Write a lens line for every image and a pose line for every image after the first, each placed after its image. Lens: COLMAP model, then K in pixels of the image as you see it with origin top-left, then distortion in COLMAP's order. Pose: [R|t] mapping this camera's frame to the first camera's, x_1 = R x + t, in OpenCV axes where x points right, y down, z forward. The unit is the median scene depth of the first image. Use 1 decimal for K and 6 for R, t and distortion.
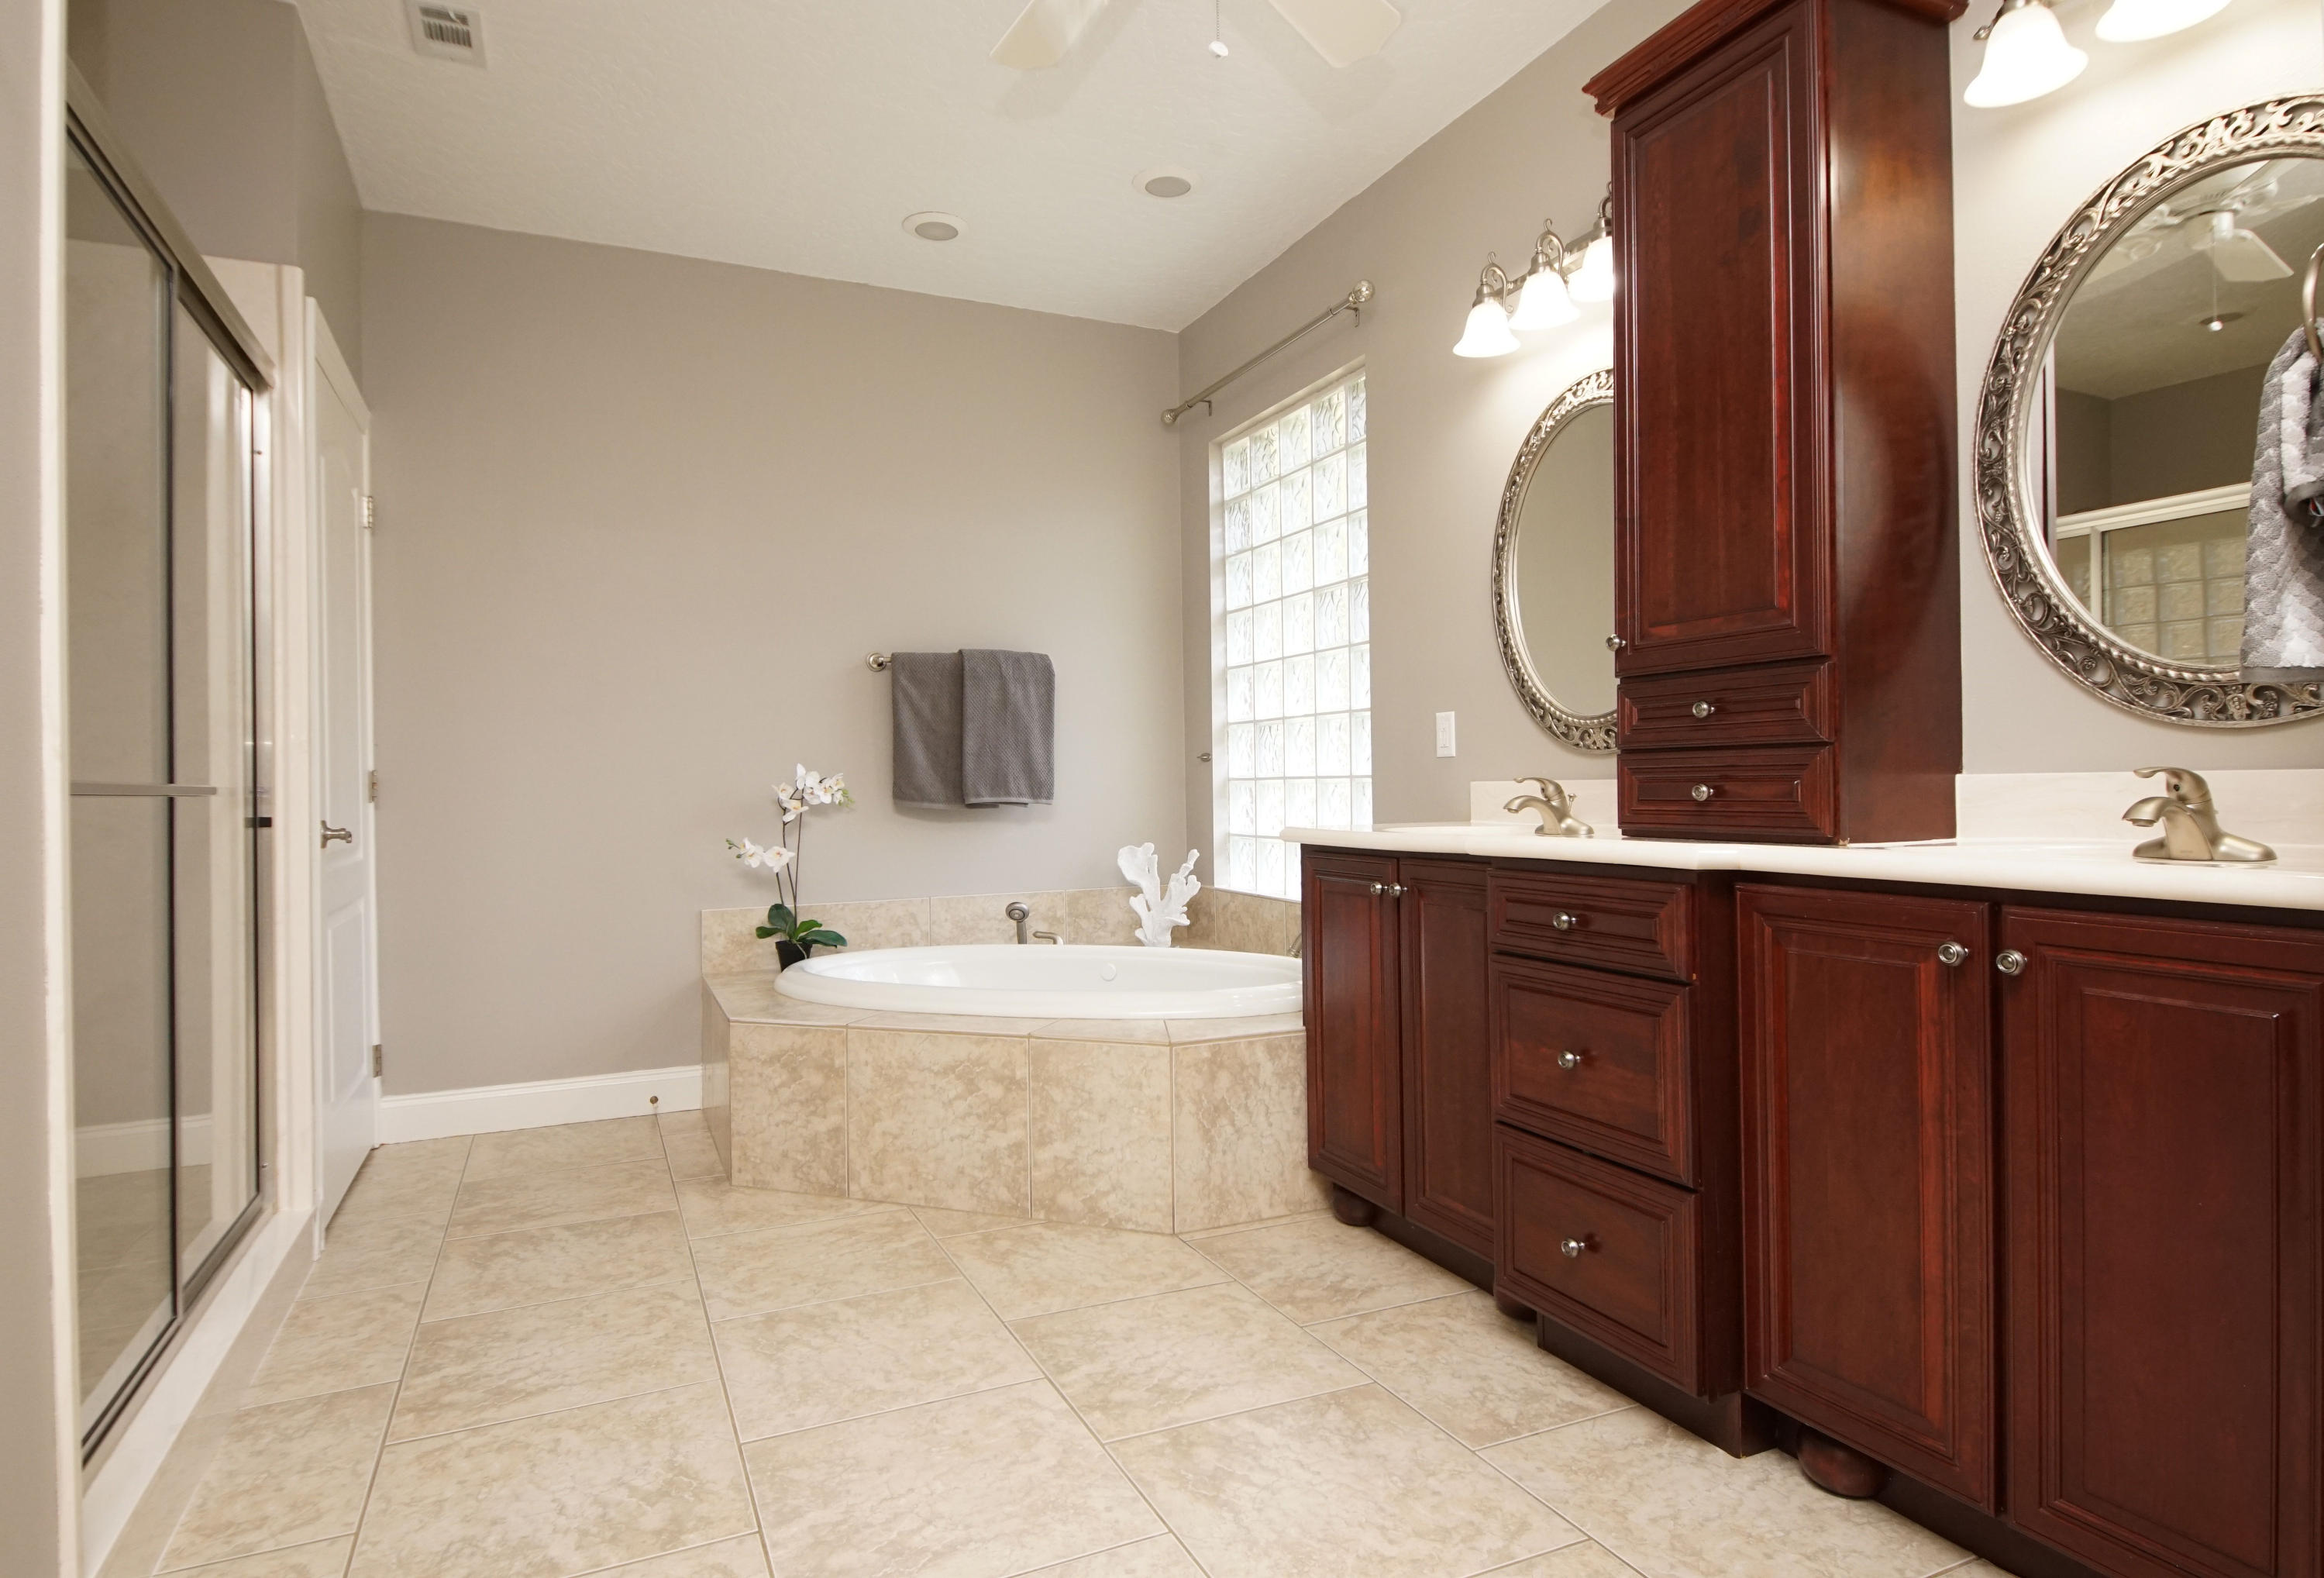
lens RADIAL K [[1271.3, 0, 1166.9], [0, 1271.3, 789.5], [0, 0, 1]] dist [0.006526, -0.000609]
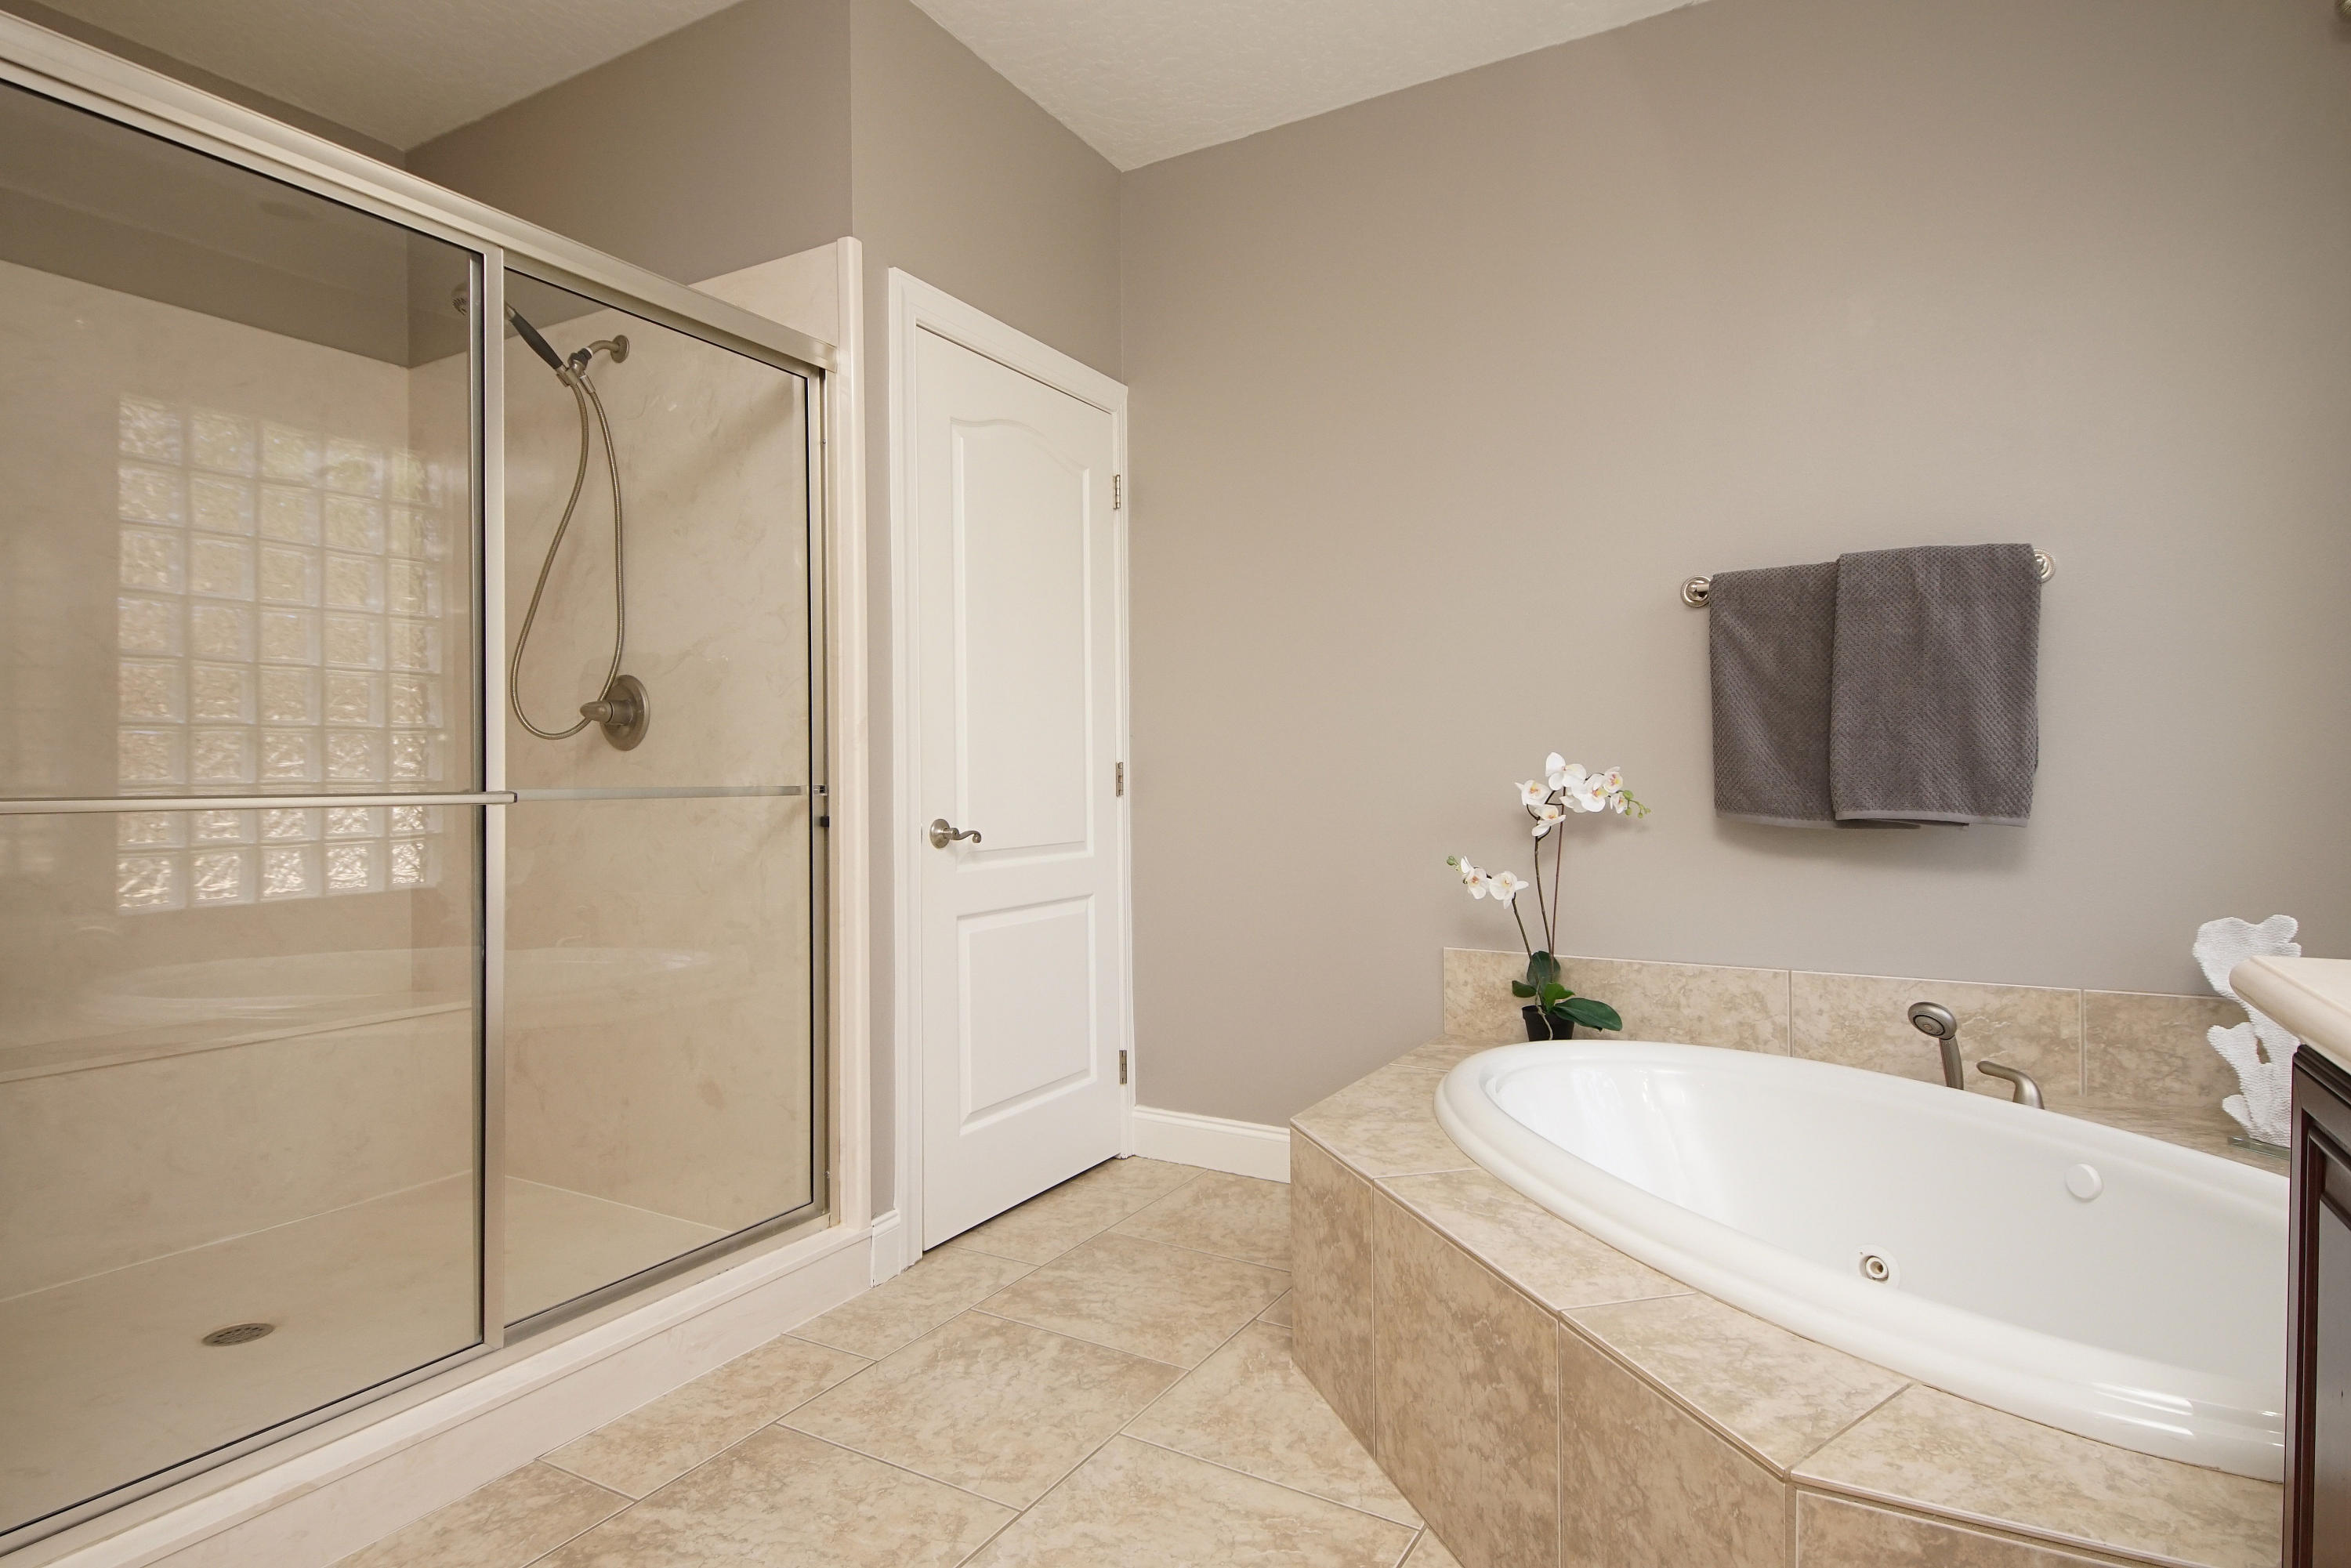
lens RADIAL K [[1260.3, 0, 1164.6], [0, 1260.3, 774.4], [0, 0, 1]] dist [0.019689, -0.009441]
pose [[0.566661, 0.013235, -0.823844, 0.151049], [-0.004914, 0.999907, 0.012684, -0.015971], [0.823936, -0.003139, 0.566674, 0.434959]]
